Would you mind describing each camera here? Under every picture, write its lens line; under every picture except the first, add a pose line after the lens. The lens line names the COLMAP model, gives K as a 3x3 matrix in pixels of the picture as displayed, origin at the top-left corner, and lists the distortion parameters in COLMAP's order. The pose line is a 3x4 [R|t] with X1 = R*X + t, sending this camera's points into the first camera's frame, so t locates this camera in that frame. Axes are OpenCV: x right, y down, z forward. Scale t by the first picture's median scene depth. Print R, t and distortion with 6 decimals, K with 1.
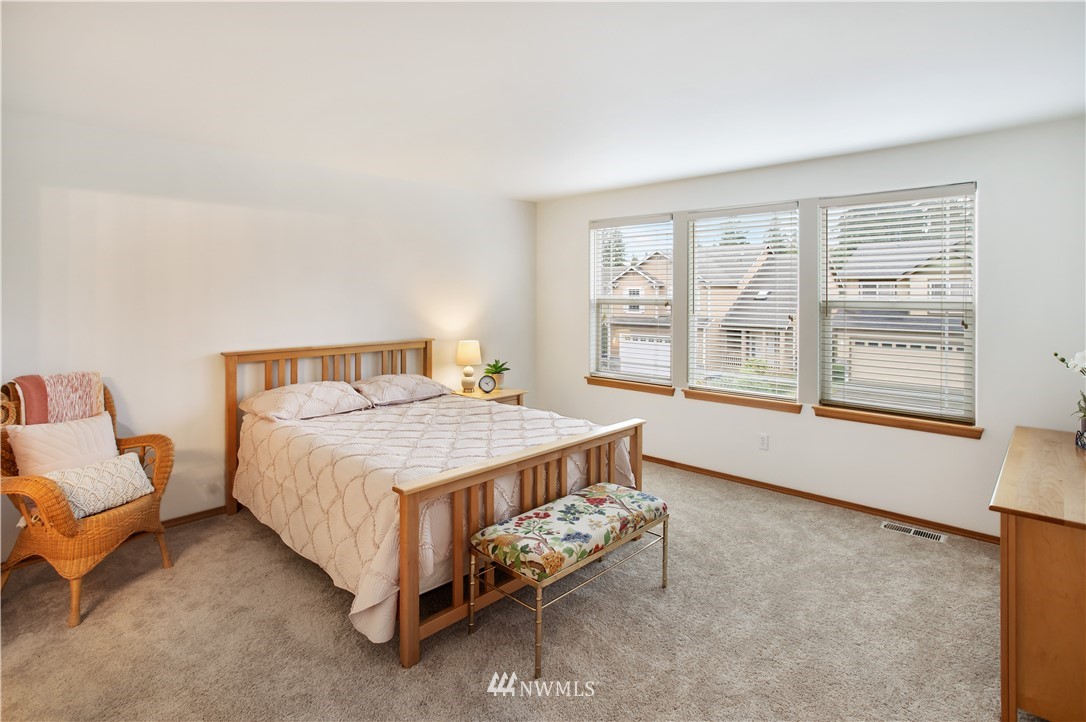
lens RADIAL K [[559.1, 0, 541.3], [0, 559.1, 292.6], [0, 0, 1]] dist [-0.003906, 0.001153]
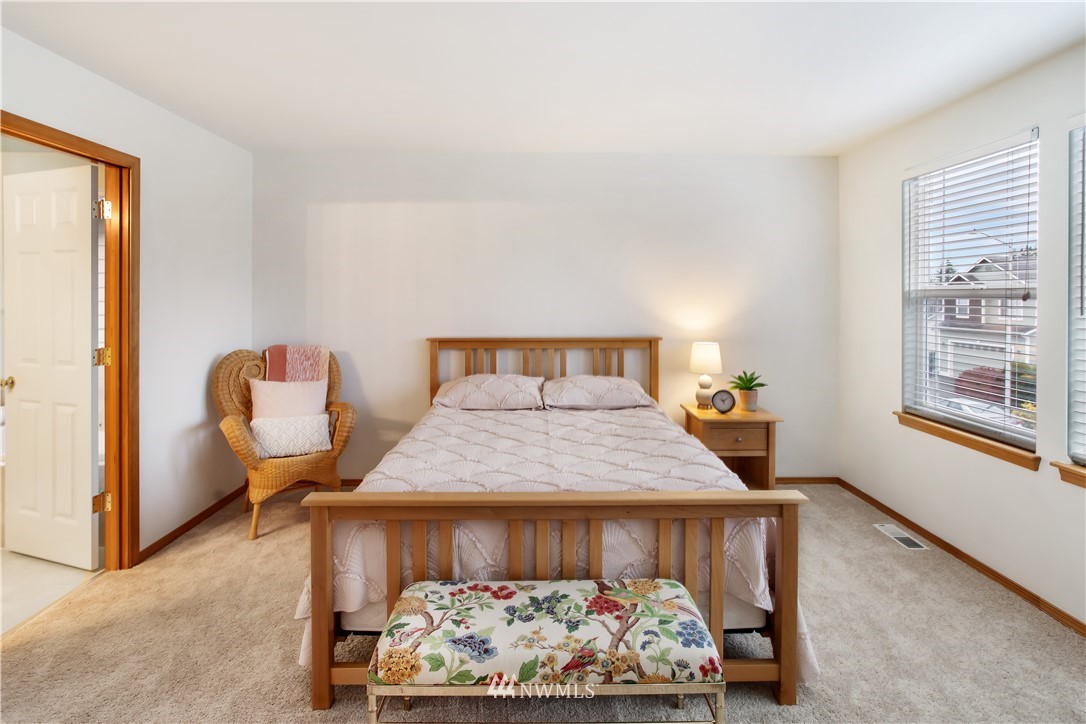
lens RADIAL K [[559.1, 0, 541.3], [0, 559.1, 293.6], [0, 0, 1]] dist [-0.003906, 0.001153]
pose [[0.695865, -0.003587, -0.718163, 0.507377], [0.004234, 0.999991, -0.000892, 0.030047], [0.718160, -0.002420, 0.695874, 0.534992]]
